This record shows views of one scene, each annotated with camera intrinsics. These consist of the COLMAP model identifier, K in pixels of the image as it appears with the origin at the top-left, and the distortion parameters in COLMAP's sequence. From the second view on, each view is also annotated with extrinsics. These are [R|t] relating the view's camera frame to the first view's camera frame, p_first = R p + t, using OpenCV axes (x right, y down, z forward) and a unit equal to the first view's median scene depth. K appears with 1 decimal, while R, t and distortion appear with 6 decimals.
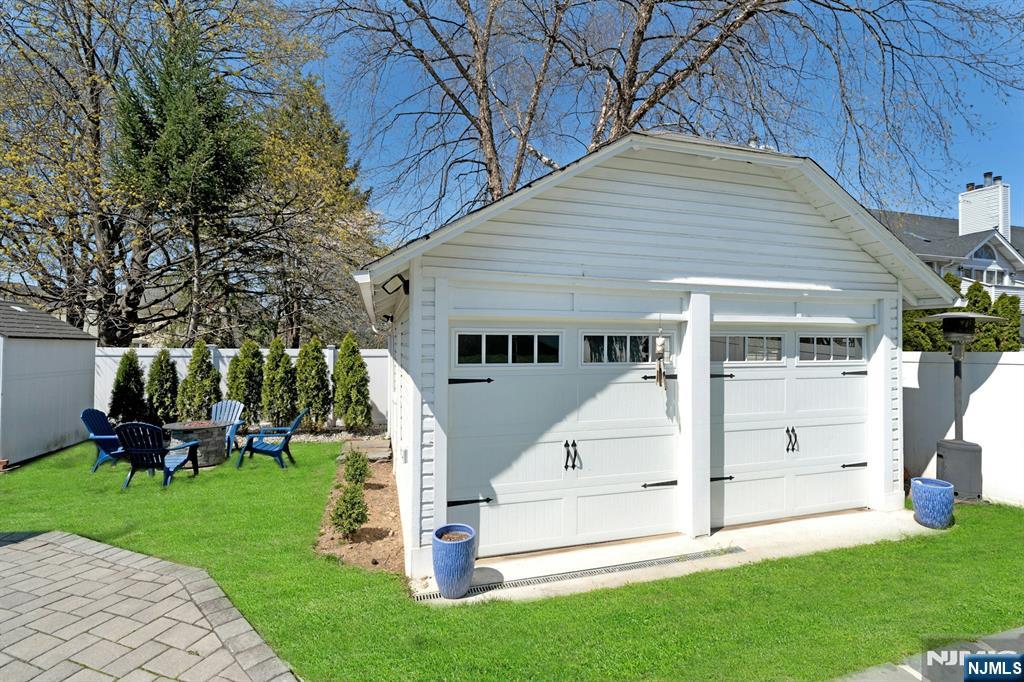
lens RADIAL K [[433.6, 0, 512.0], [0, 433.6, 341.0], [0, 0, 1]] dist [-0.003446, -0.000345]
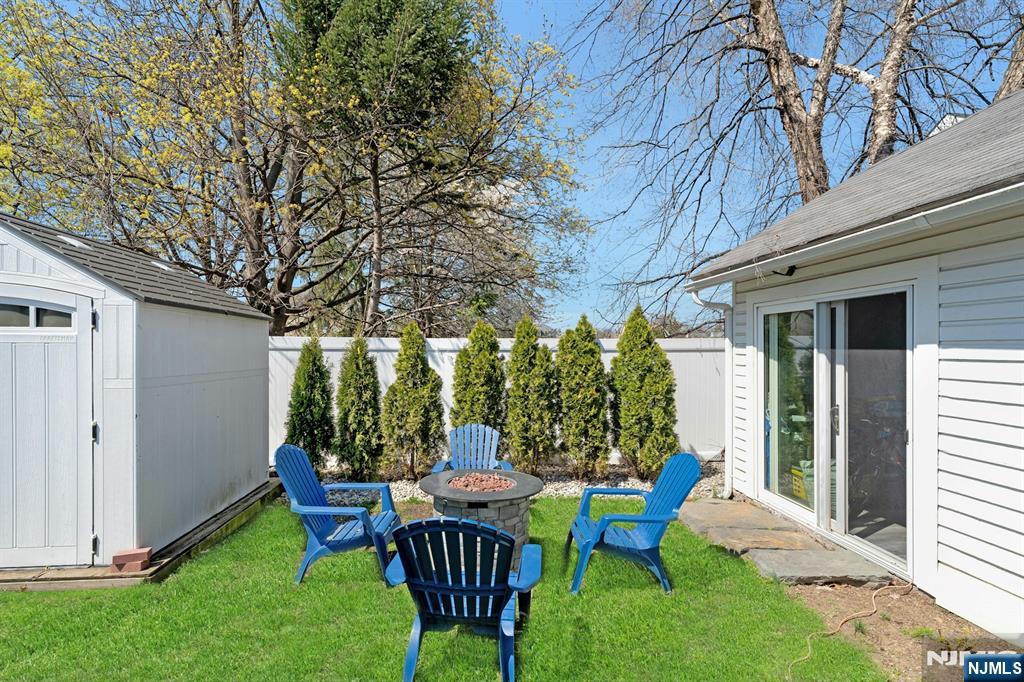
lens RADIAL K [[446.5, 0, 512.2], [0, 446.5, 353.7], [0, 0, 1]] dist [0.002224, 0.000189]
pose [[0.981208, -0.000994, -0.192950, -0.463156], [0.004875, 0.999795, 0.019640, 0.030473], [0.192891, -0.020212, 0.981012, 0.407265]]
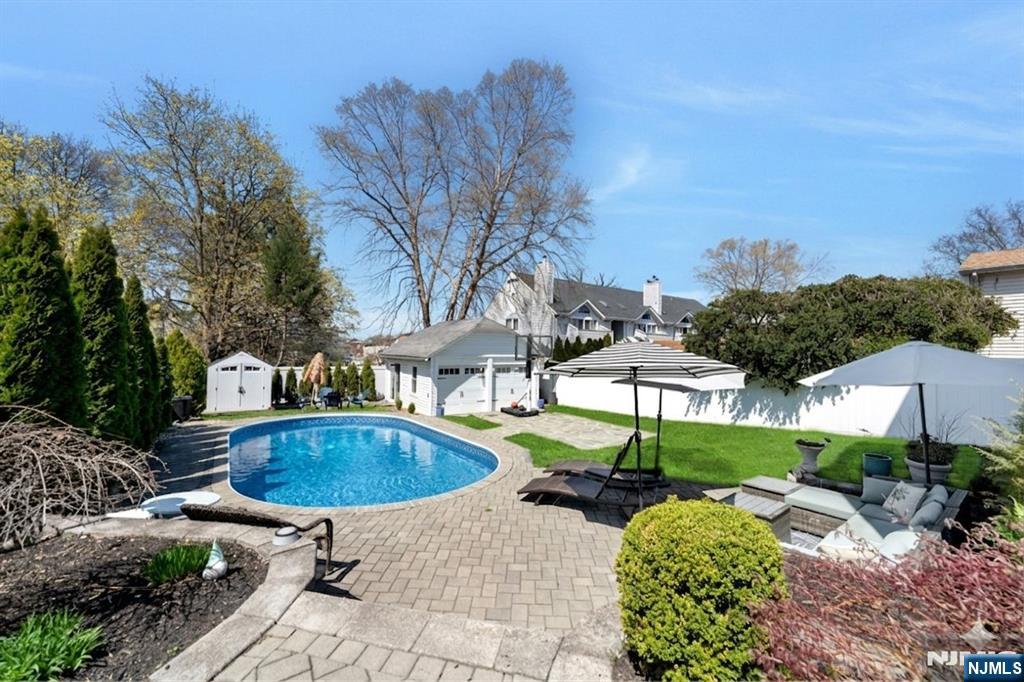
lens RADIAL K [[381.3, 0, 512.0], [0, 381.3, 341.0], [0, 0, 1]] dist [-0.000081, -0.000063]
pose [[0.949758, 0.018731, 0.312424, -0.299740], [-0.014950, 0.999783, -0.014493, -0.119573], [-0.312628, 0.009094, 0.949832, -1.434689]]
